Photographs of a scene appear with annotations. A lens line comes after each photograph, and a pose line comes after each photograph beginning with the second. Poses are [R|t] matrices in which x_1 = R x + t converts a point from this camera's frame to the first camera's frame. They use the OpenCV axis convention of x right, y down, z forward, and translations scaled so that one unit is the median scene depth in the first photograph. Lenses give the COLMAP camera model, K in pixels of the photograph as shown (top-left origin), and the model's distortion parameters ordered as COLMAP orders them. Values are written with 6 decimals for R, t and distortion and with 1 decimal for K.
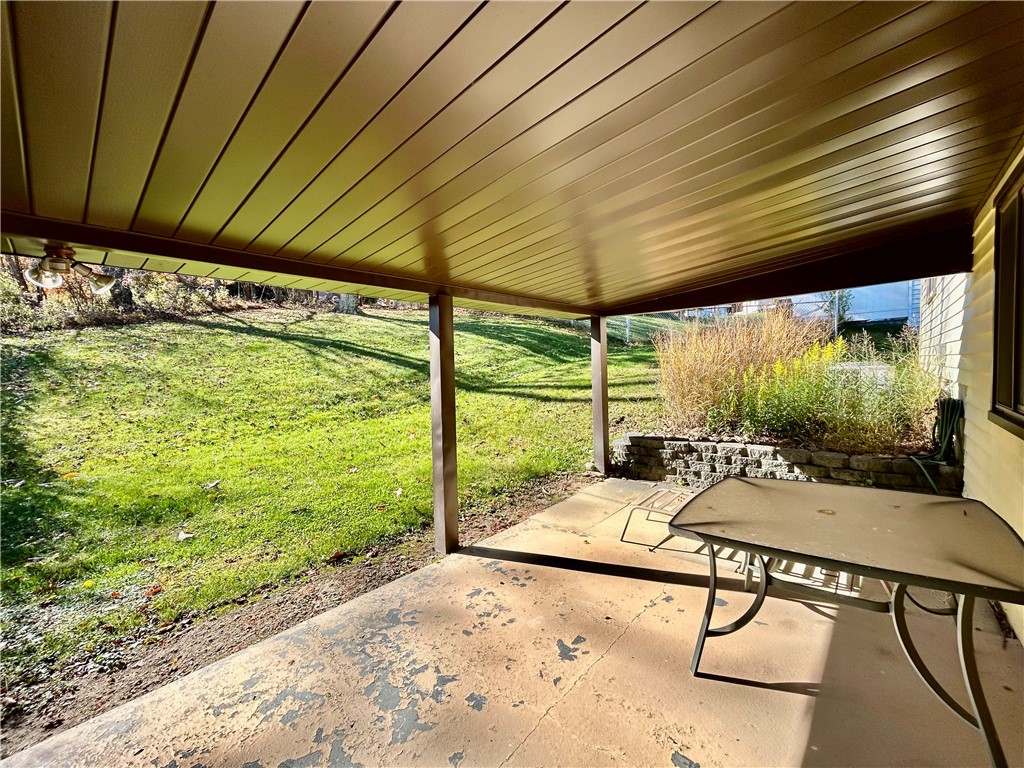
lens RADIAL K [[413.5, 0, 510.1], [0, 413.5, 384.8], [0, 0, 1]] dist [-0.001893, 0.000443]
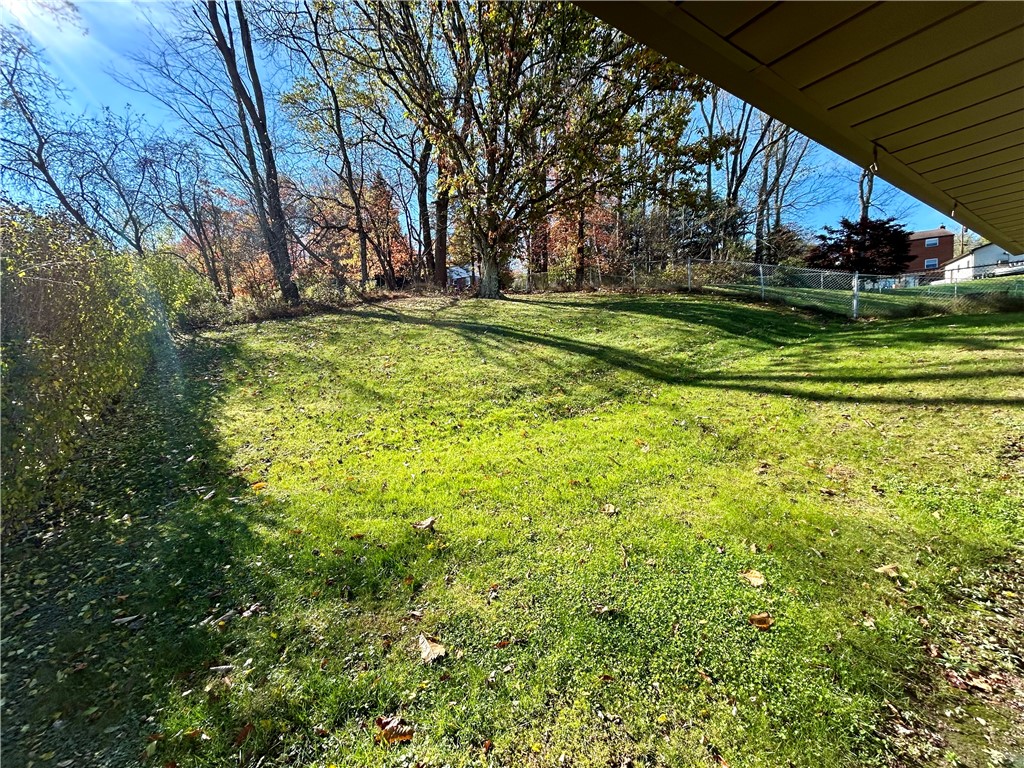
lens RADIAL K [[413.5, 0, 510.0], [0, 413.5, 383.5], [0, 0, 1]] dist [-0.001893, 0.000443]
pose [[0.966768, 0.006920, -0.255563, -0.187979], [-0.000125, 0.999646, 0.026595, -0.005201], [0.255656, -0.025679, 0.966427, 0.170199]]
